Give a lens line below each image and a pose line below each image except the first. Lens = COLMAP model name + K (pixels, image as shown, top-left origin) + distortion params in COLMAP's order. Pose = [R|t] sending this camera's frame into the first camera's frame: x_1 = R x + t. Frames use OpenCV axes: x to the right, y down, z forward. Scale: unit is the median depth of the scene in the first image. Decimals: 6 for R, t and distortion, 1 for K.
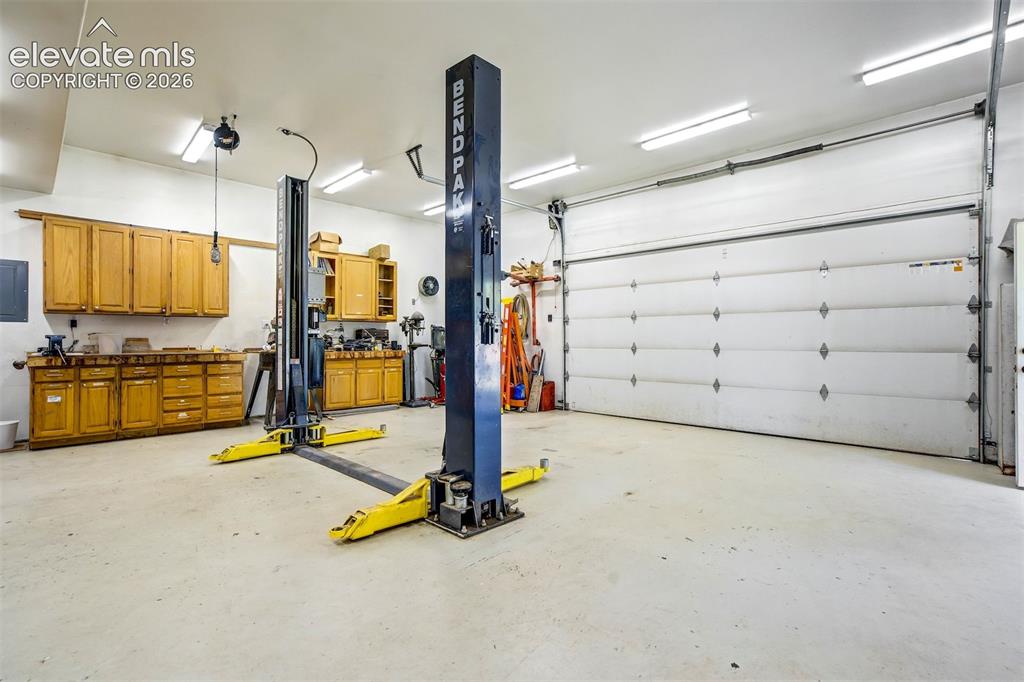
lens RADIAL K [[474.9, 0, 516.7], [0, 474.9, 340.4], [0, 0, 1]] dist [-0.043522, 0.025371]
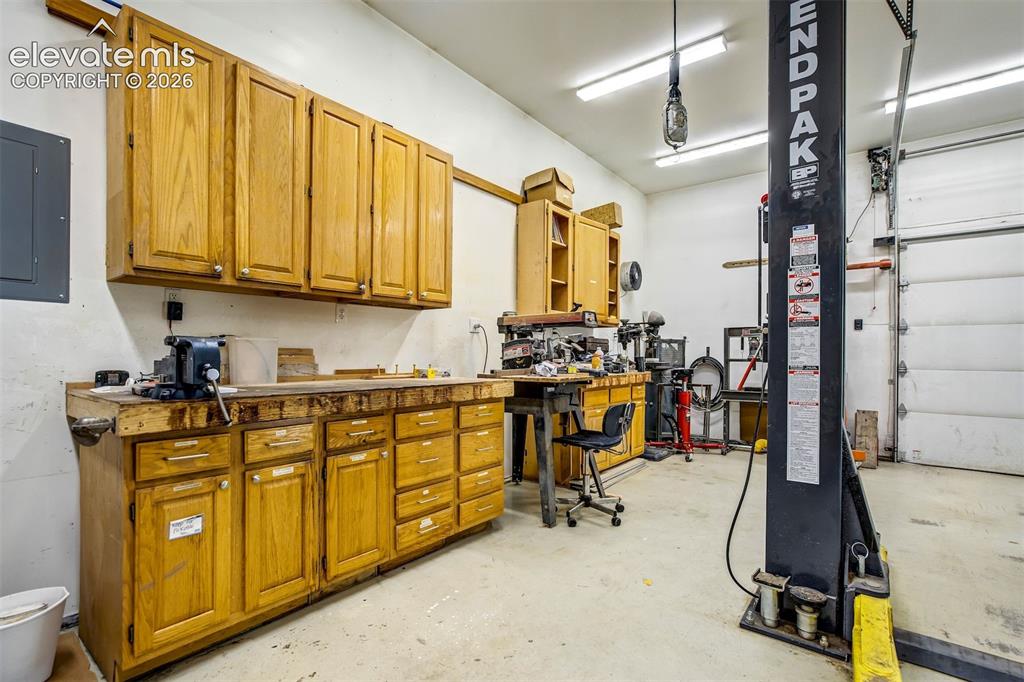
lens RADIAL K [[474.7, 0, 515.9], [0, 474.7, 356.1], [0, 0, 1]] dist [-0.038909, 0.027259]
pose [[0.993466, 0.006892, 0.113919, -0.705872], [-0.007324, 0.999967, 0.003377, -0.000562], [-0.113892, -0.004190, 0.993484, 0.566311]]
